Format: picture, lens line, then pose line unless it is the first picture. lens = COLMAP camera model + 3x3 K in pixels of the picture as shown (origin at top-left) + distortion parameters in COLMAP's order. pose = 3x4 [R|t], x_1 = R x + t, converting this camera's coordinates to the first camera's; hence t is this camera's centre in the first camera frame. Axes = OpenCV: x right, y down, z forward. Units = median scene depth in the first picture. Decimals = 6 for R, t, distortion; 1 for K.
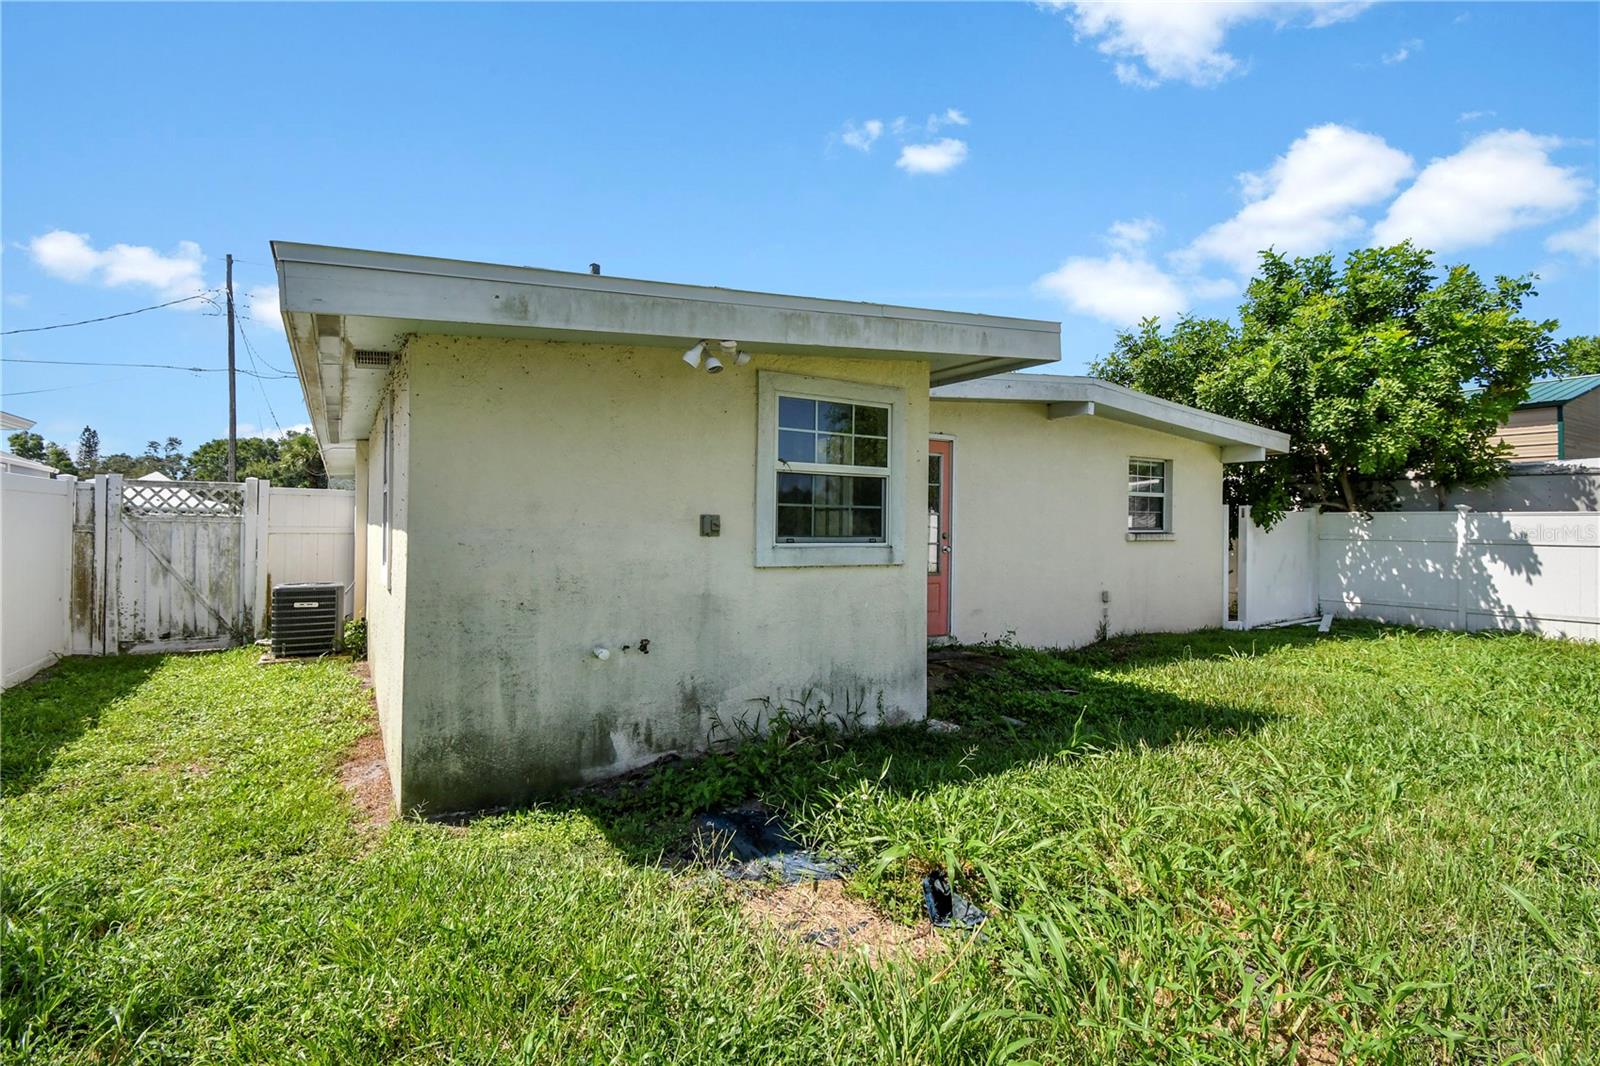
lens RADIAL K [[714.7, 0, 794.9], [0, 714.7, 508.9], [0, 0, 1]] dist [0.000312, 0.000339]
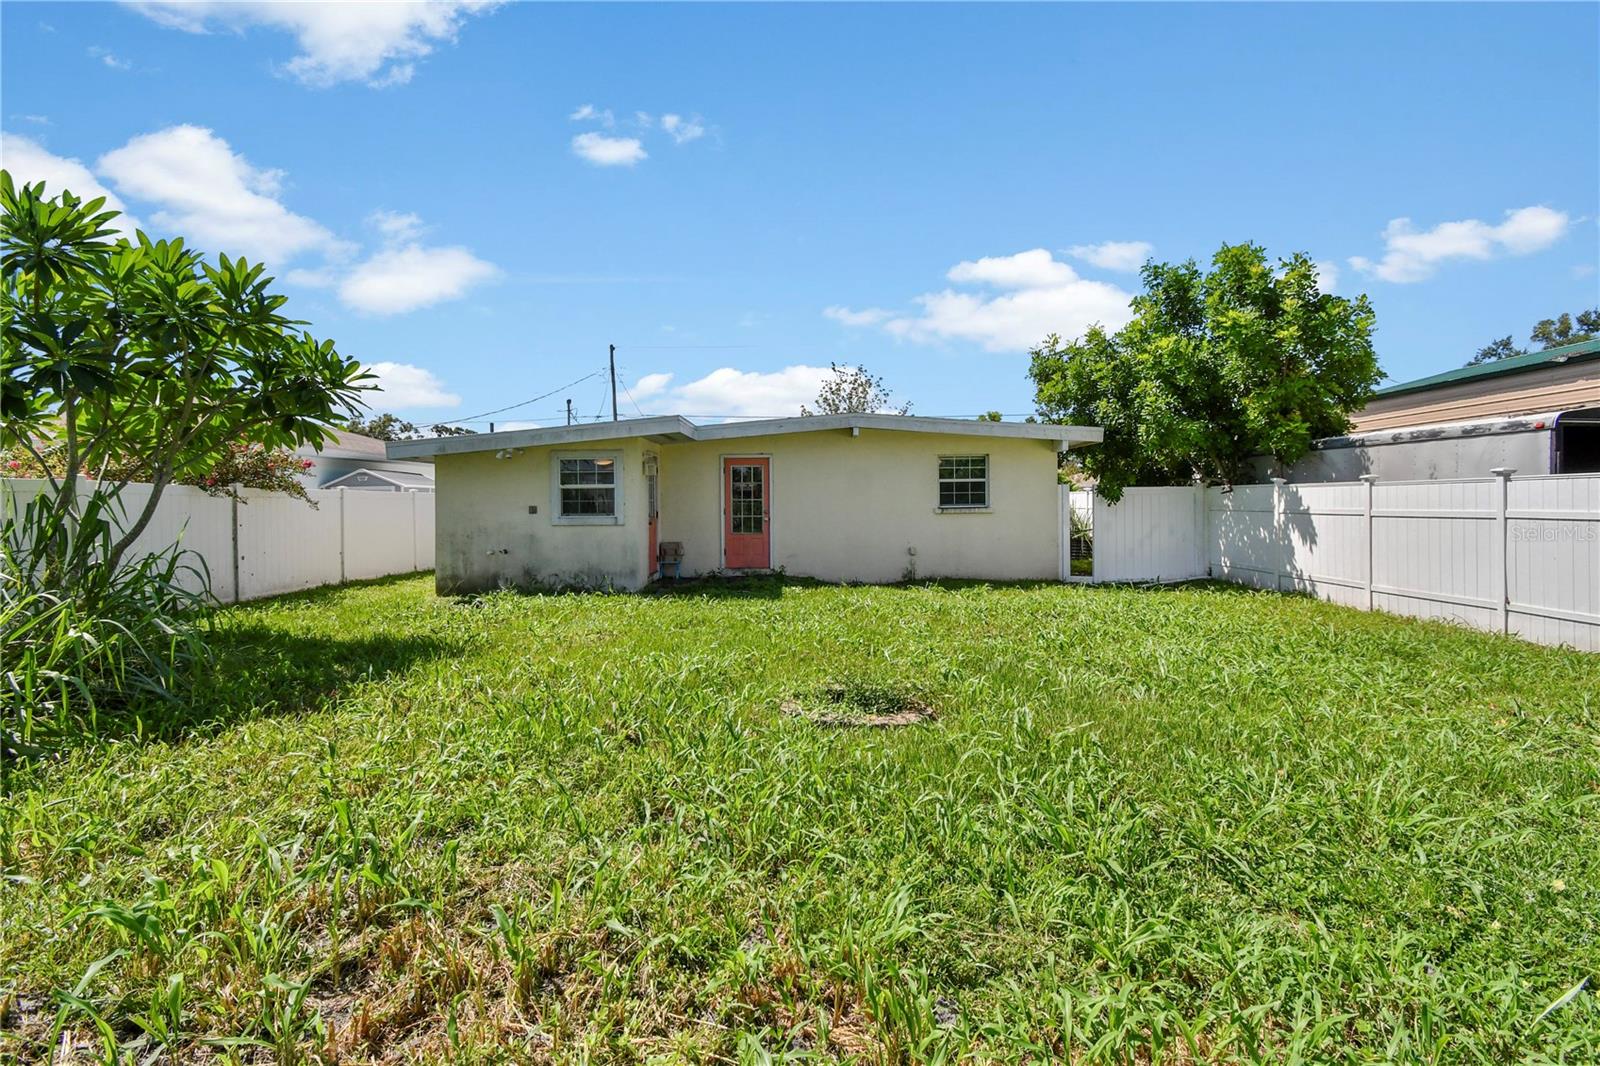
lens RADIAL K [[714.7, 0, 794.9], [0, 714.7, 508.9], [0, 0, 1]] dist [0.000312, 0.000339]
pose [[0.867306, -0.003177, -0.497765, 1.704948], [0.027320, 0.998776, 0.041228, -0.052913], [0.497025, -0.049356, 0.866331, -0.704345]]
